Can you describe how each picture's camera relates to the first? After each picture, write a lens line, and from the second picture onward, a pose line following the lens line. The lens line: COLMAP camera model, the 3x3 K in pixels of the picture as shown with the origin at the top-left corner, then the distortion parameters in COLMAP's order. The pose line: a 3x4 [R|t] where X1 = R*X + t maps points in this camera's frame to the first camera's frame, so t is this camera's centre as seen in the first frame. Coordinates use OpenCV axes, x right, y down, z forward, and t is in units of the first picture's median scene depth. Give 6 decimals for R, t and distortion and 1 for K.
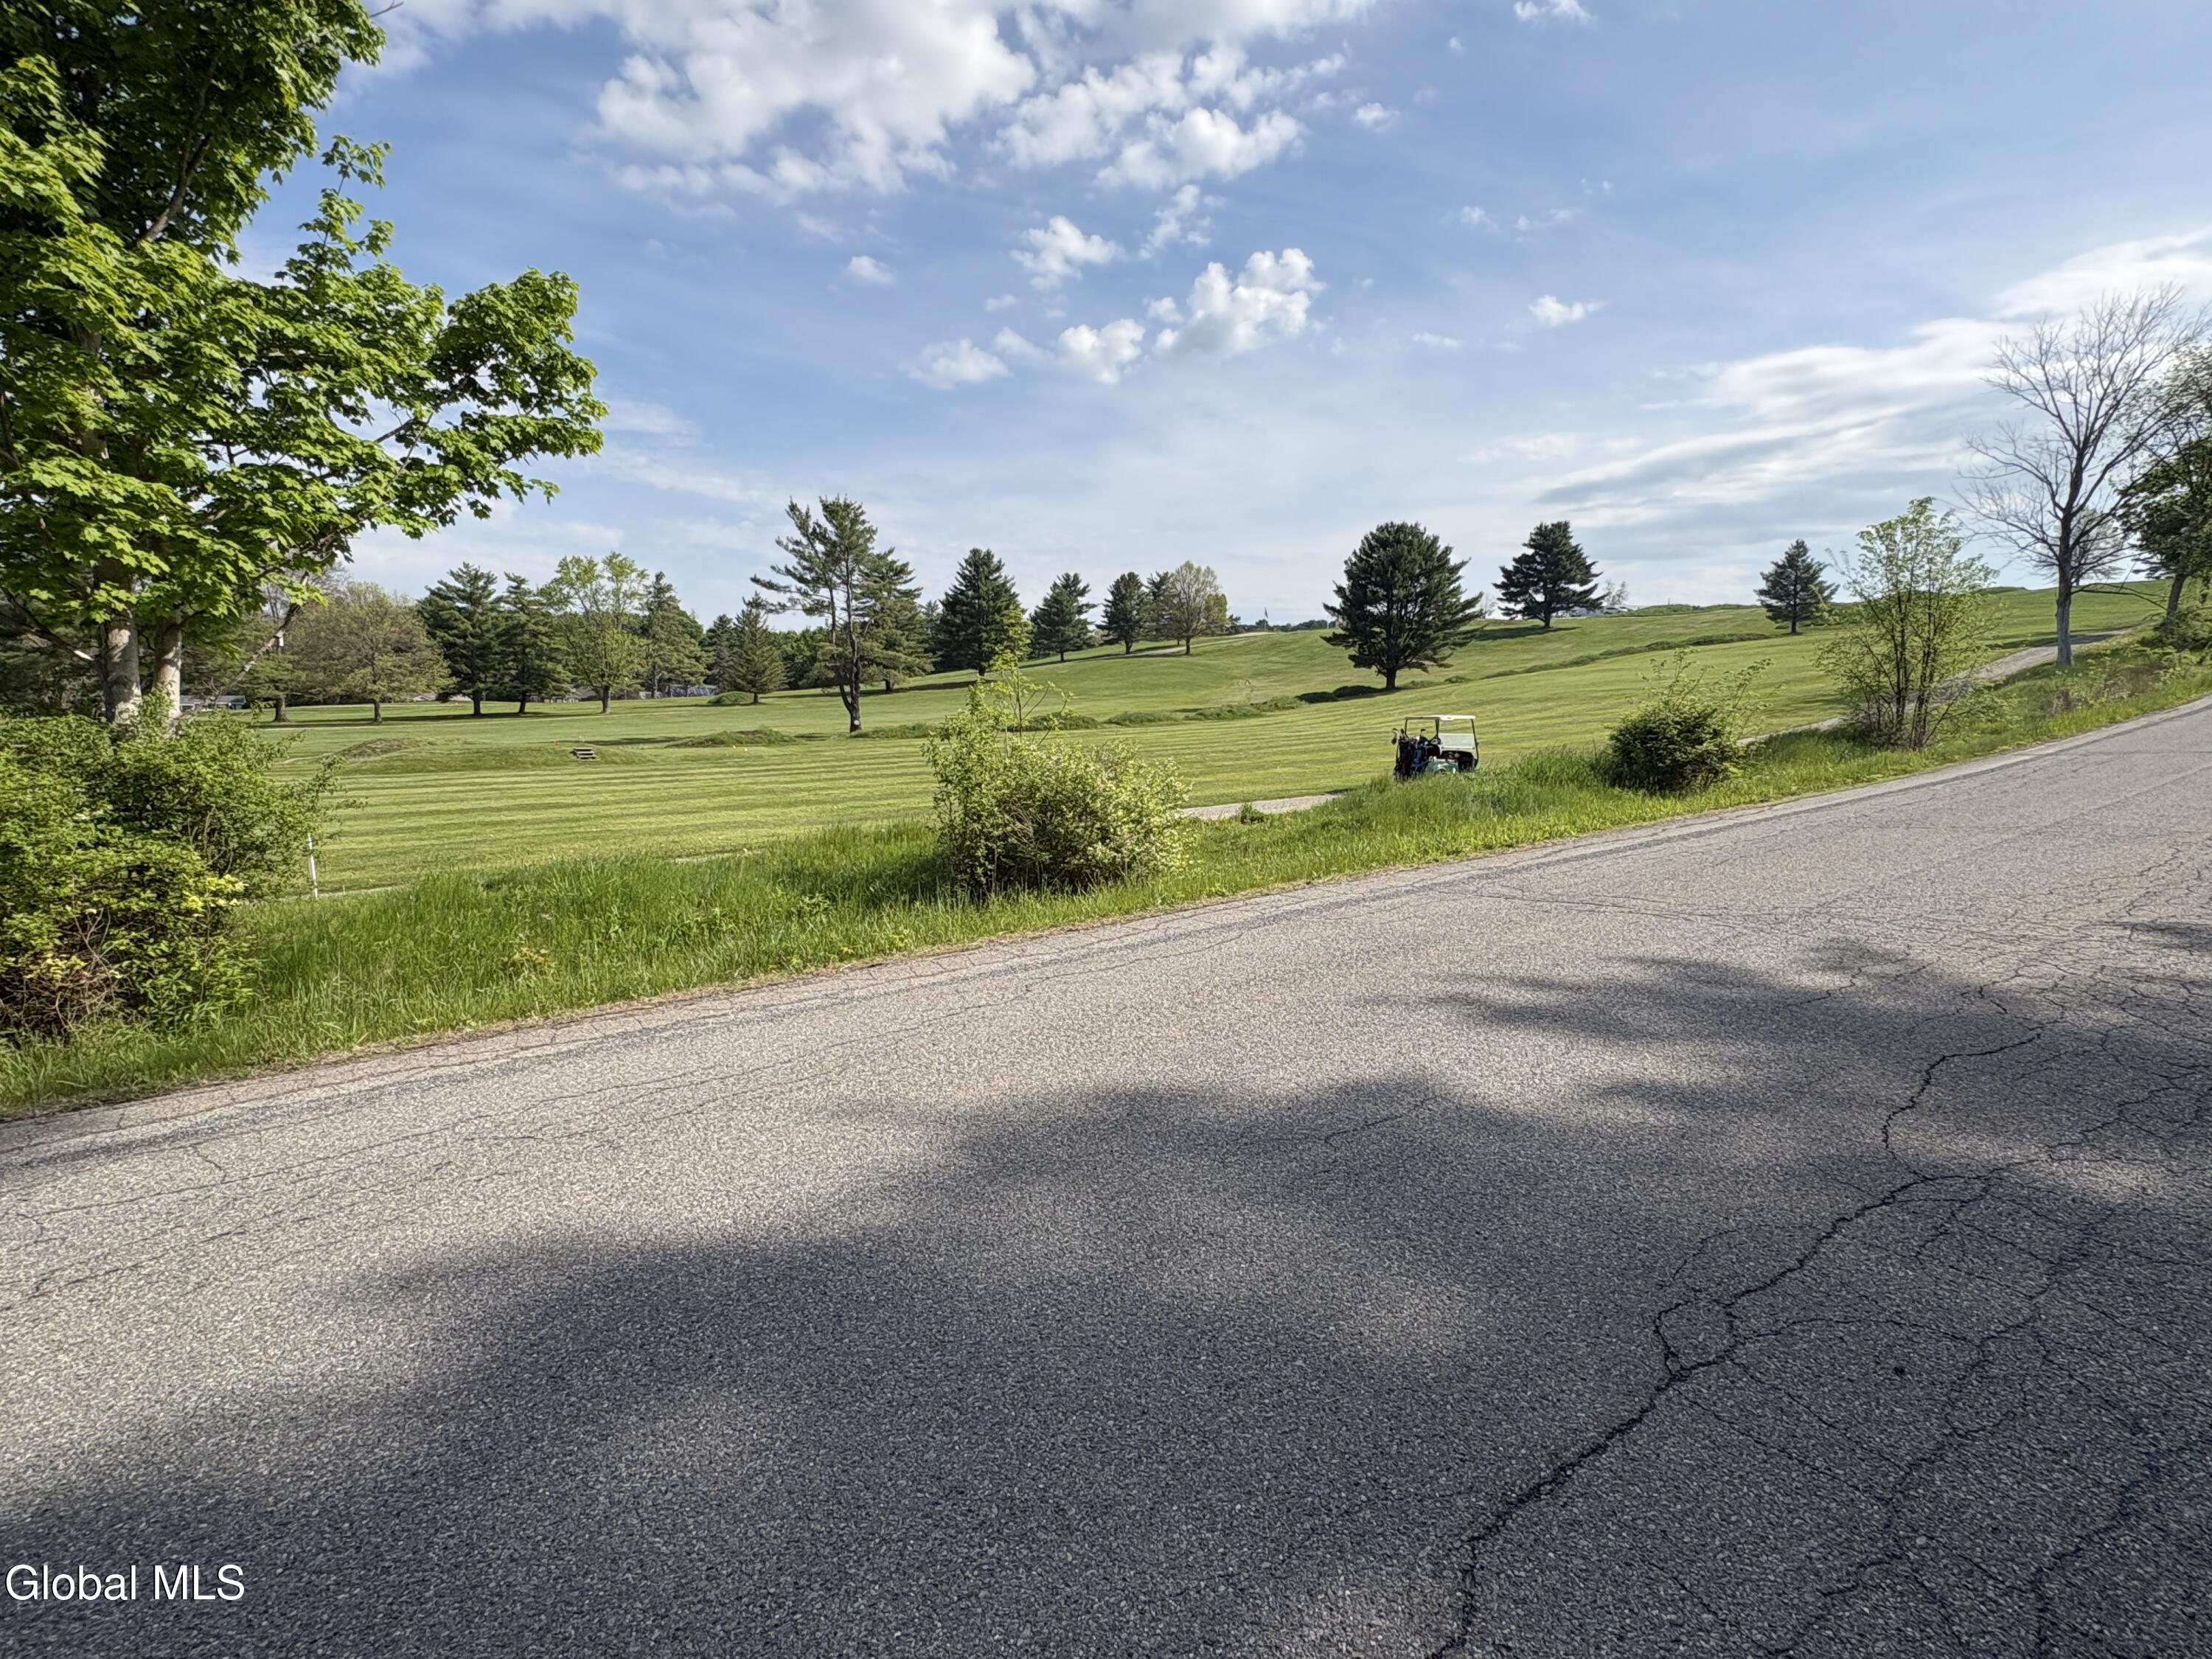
lens RADIAL K [[1076.1, 0, 1103.7], [0, 1076.1, 821.8], [0, 0, 1]] dist [0.011026, -0.001043]
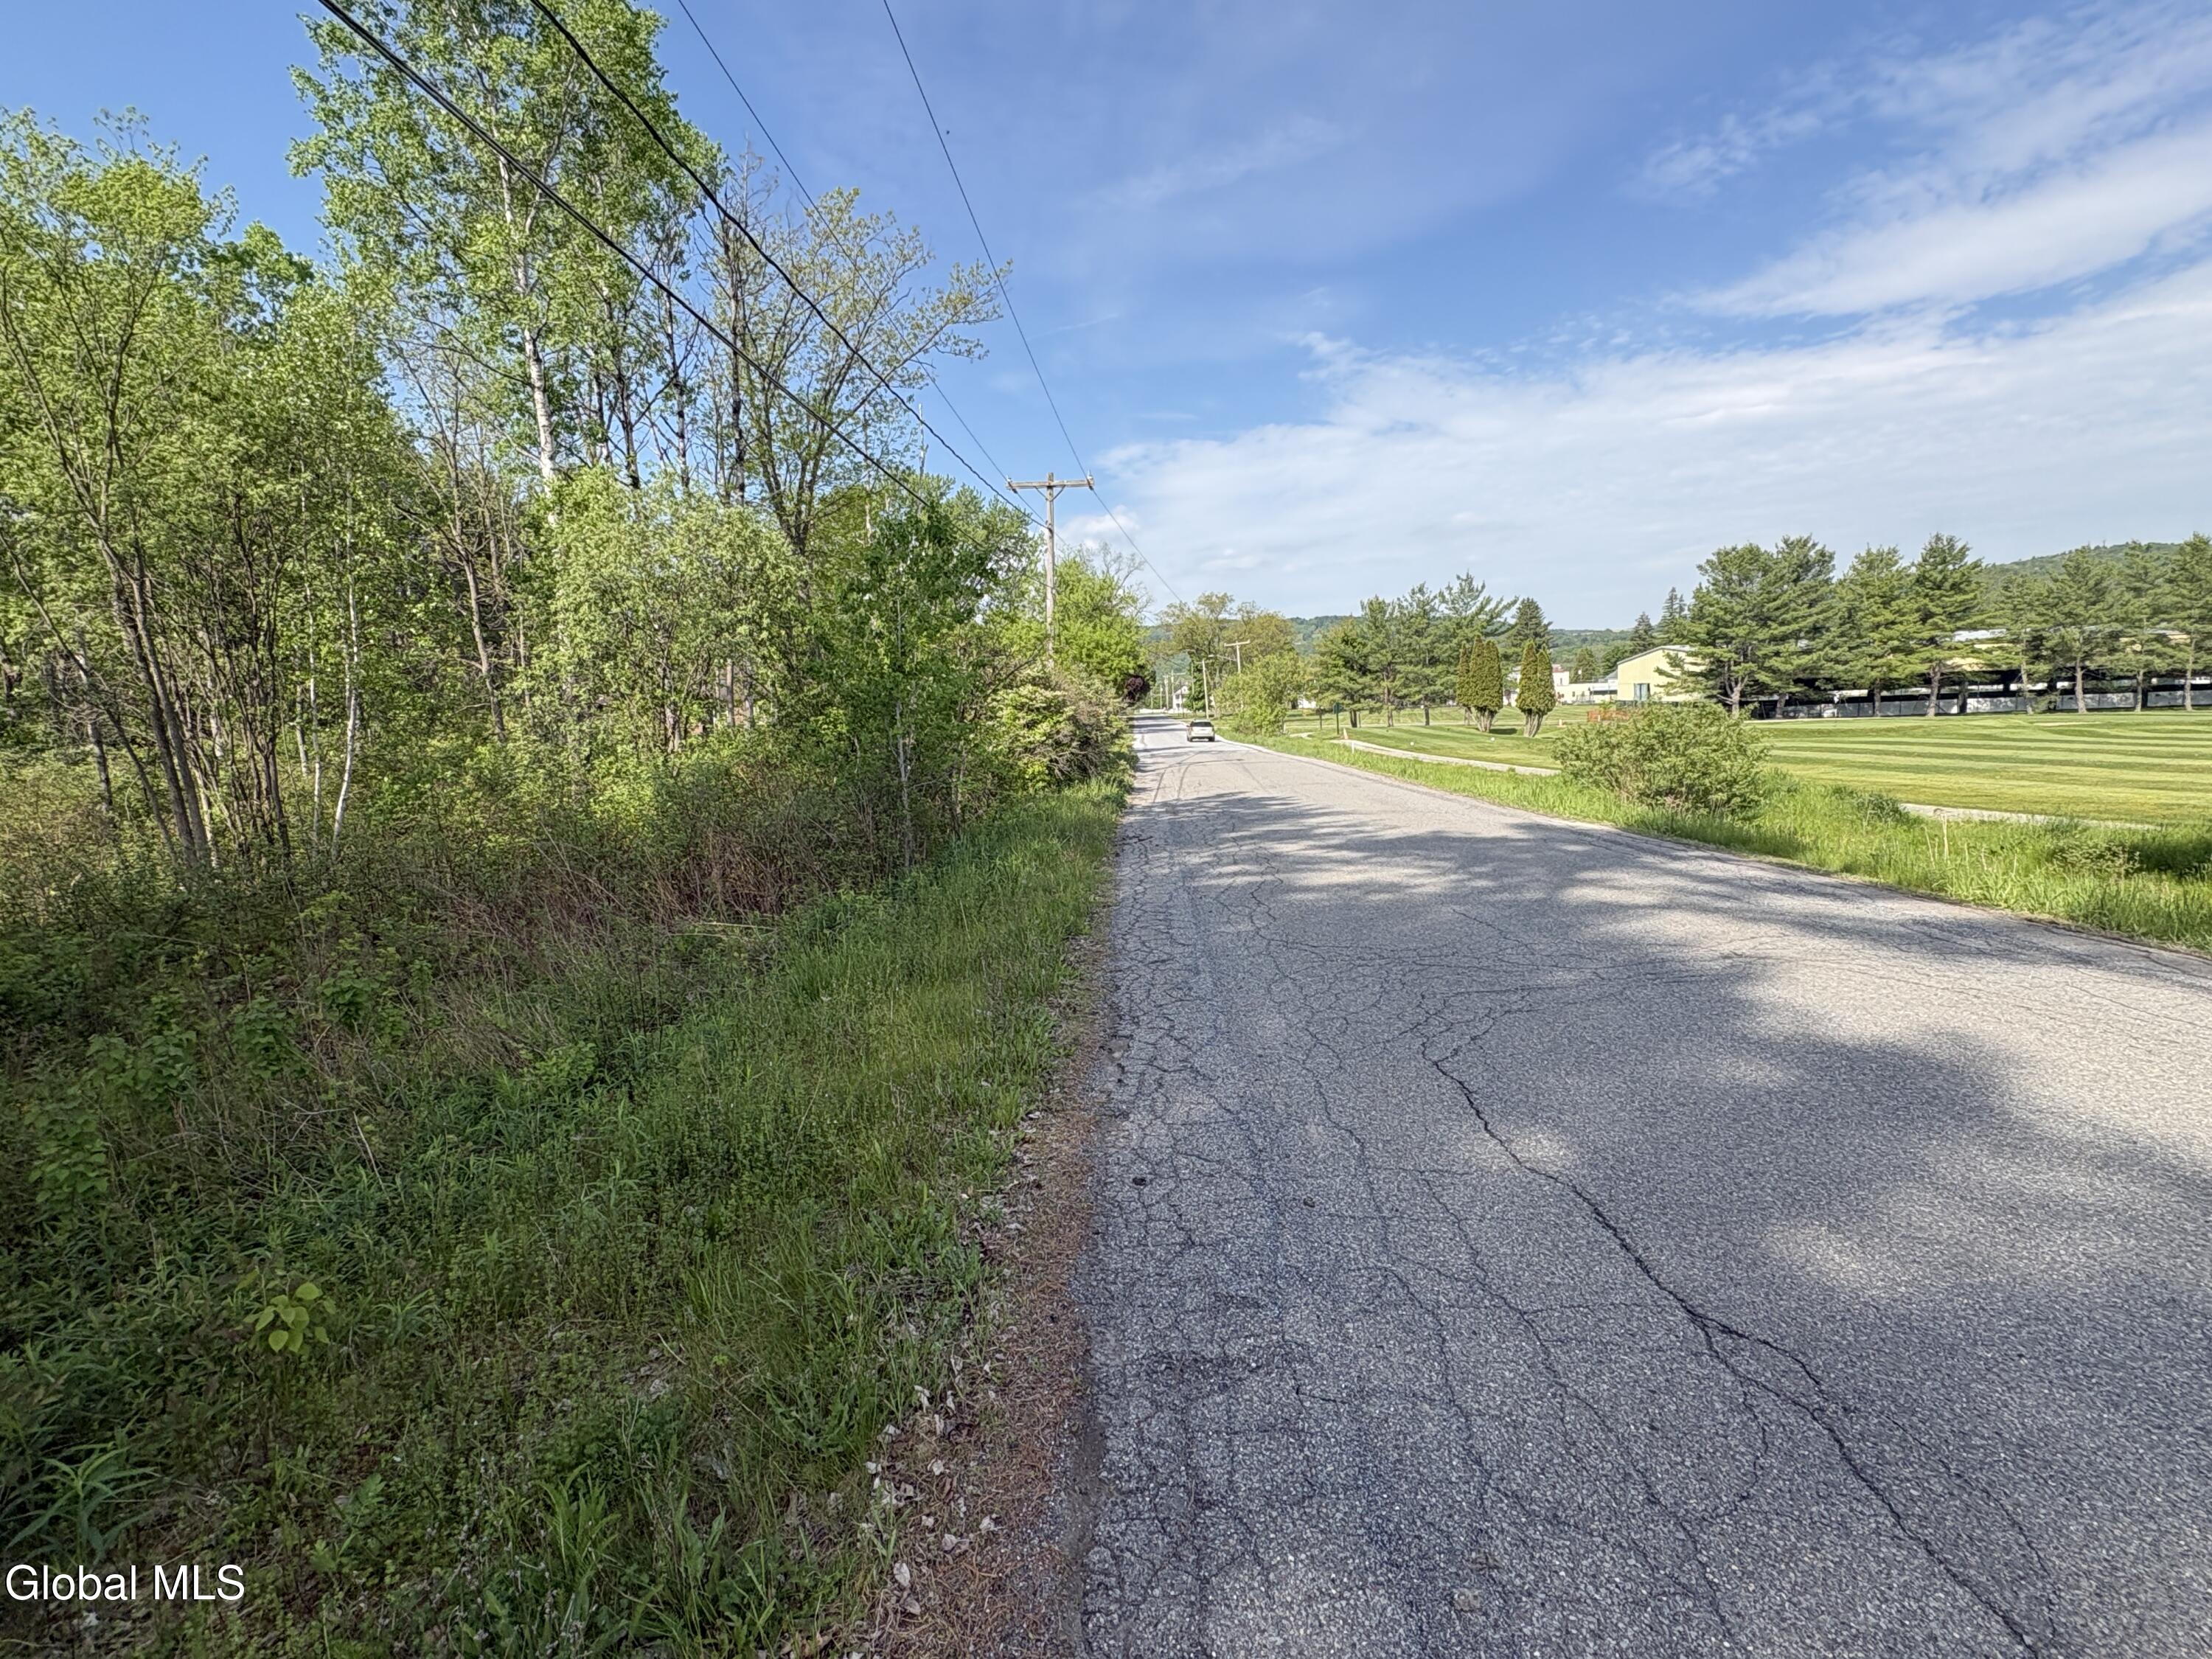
lens RADIAL K [[1076.1, 0, 1103.7], [0, 1076.1, 821.8], [0, 0, 1]] dist [0.011026, -0.001043]
pose [[-0.635510, 0.108577, -0.764420, 1.815533], [-0.027444, 0.986261, 0.162902, -0.184392], [0.771605, 0.124504, -0.623798, 1.208827]]
